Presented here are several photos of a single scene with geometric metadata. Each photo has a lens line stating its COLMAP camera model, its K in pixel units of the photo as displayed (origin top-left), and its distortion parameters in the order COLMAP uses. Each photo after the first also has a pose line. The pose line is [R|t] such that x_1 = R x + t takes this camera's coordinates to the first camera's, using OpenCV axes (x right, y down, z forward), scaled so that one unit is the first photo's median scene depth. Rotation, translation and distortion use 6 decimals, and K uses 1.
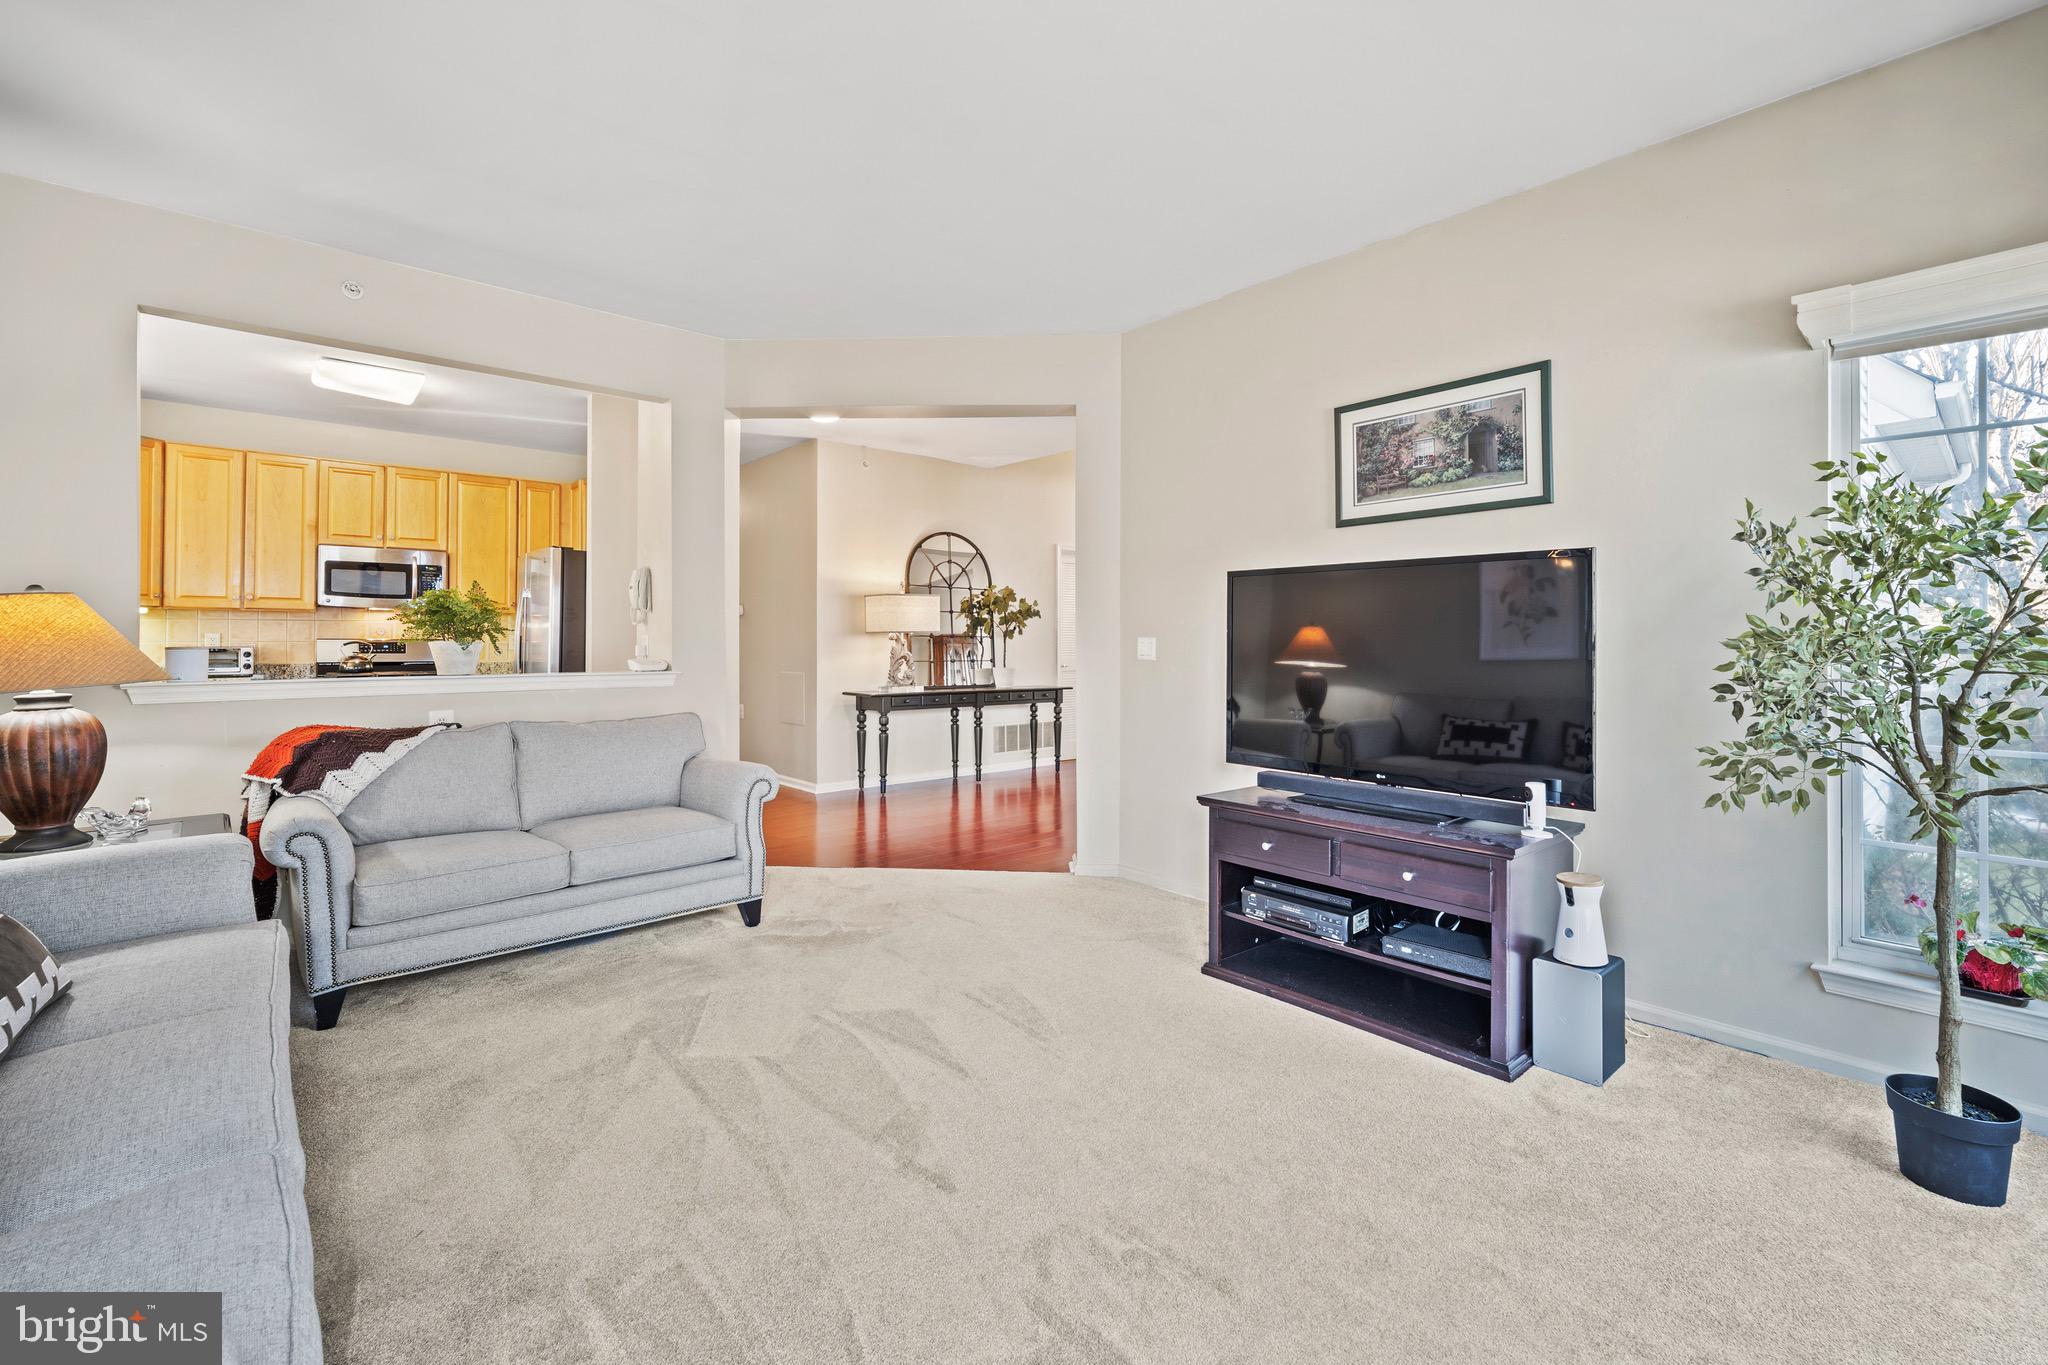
lens RADIAL K [[861.0, 0, 1002.1], [0, 861.0, 624.4], [0, 0, 1]] dist [-0.004154, 0.000029]
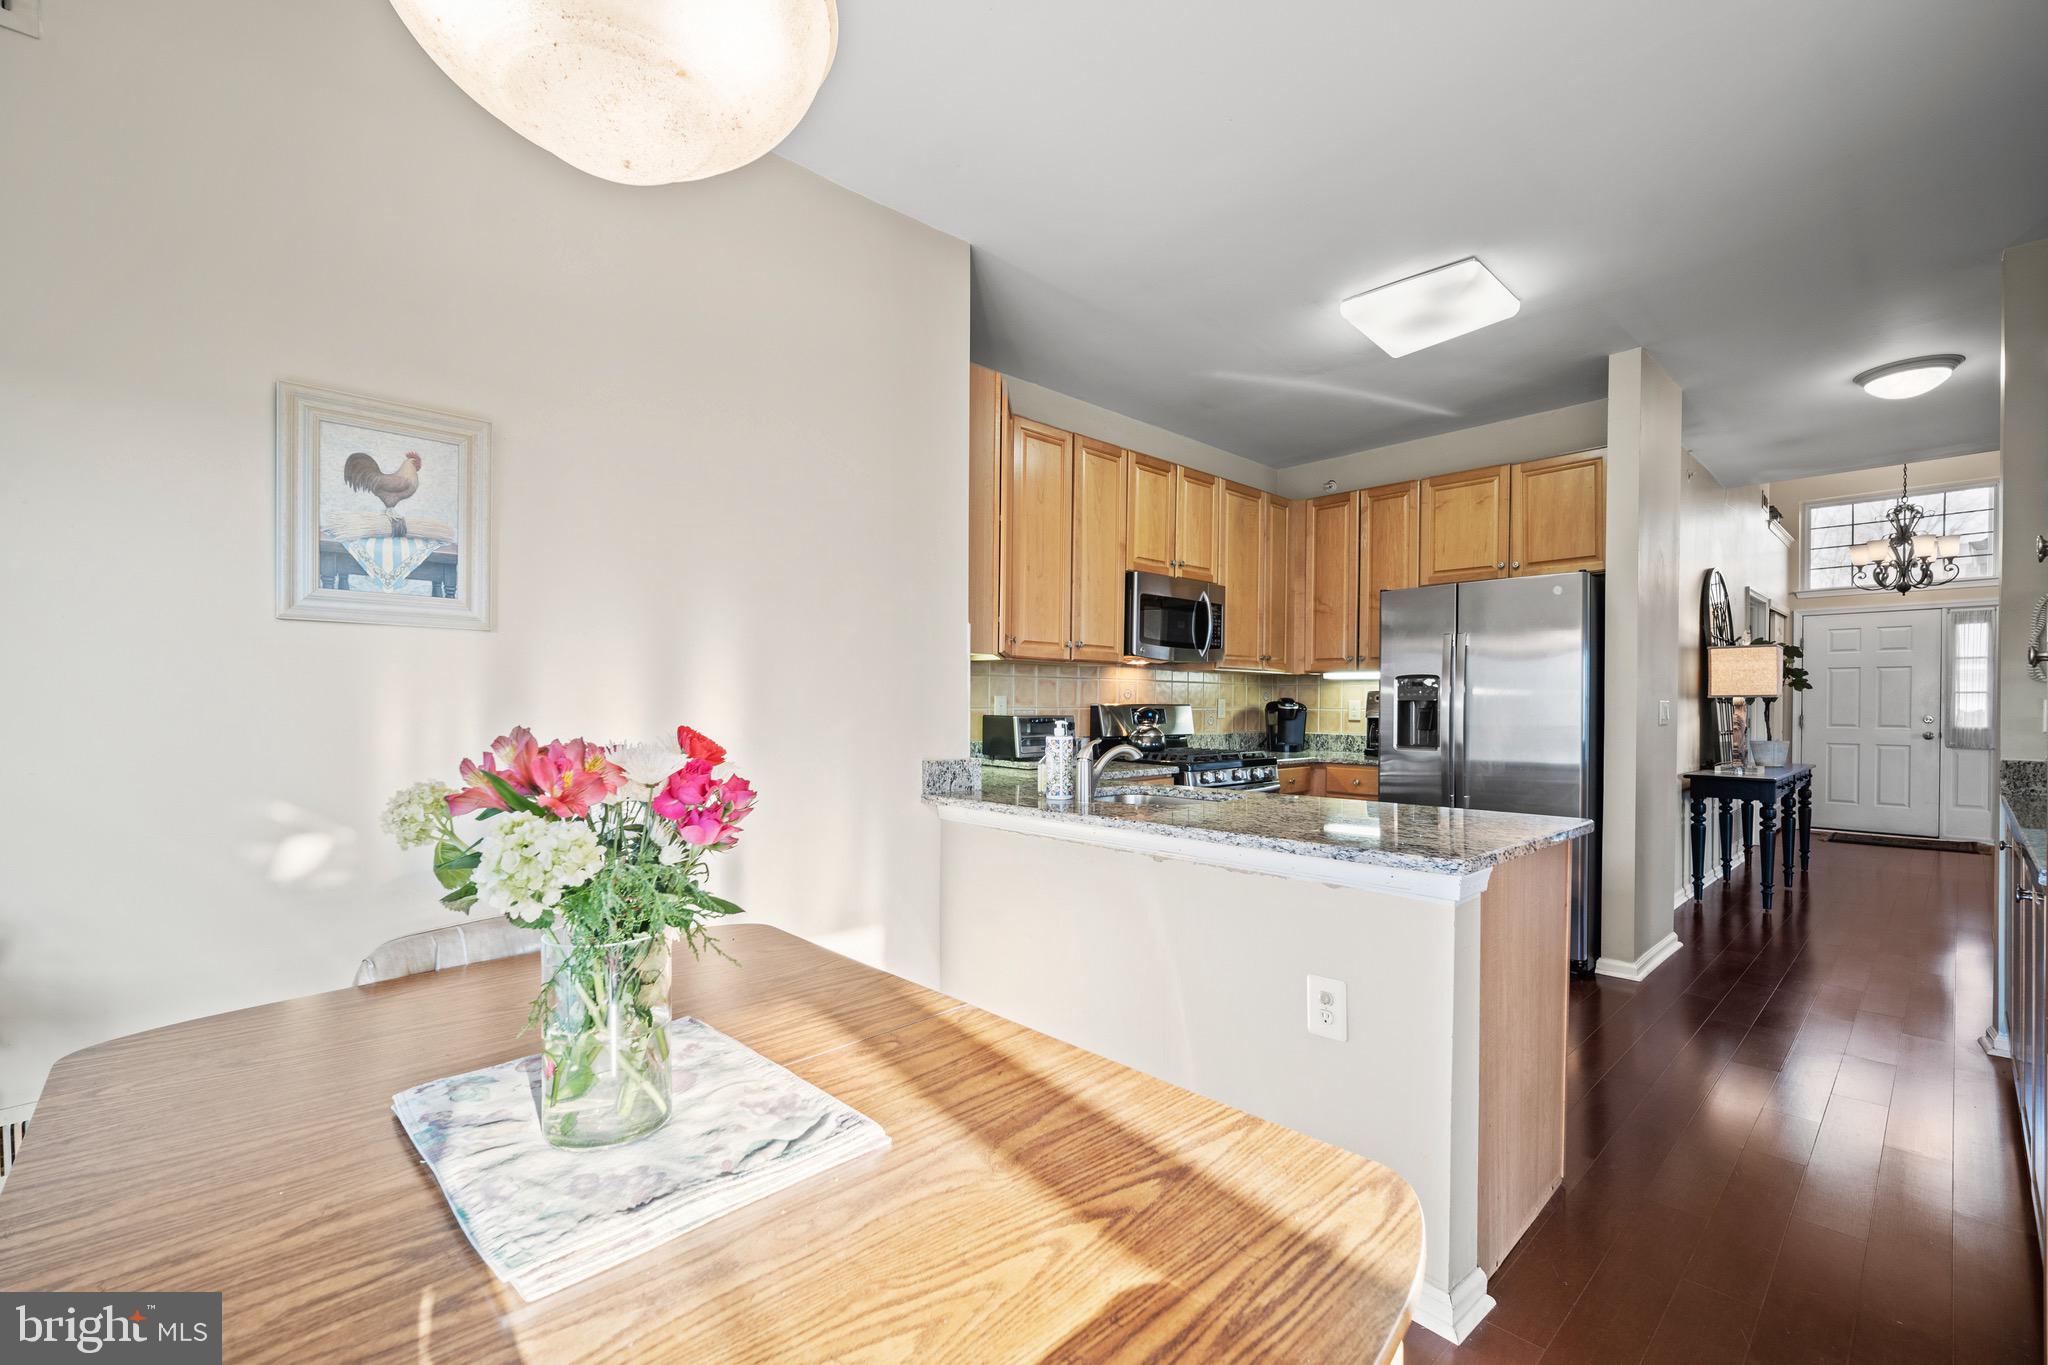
lens RADIAL K [[861.0, 0, 1033.1], [0, 861.0, 707.7], [0, 0, 1]] dist [-0.004154, 0.000029]
pose [[0.999666, -0.000480, 0.025820, -0.854872], [-0.000033, 0.999803, 0.019855, 0.005609], [-0.025825, -0.019850, 0.999469, 0.278681]]
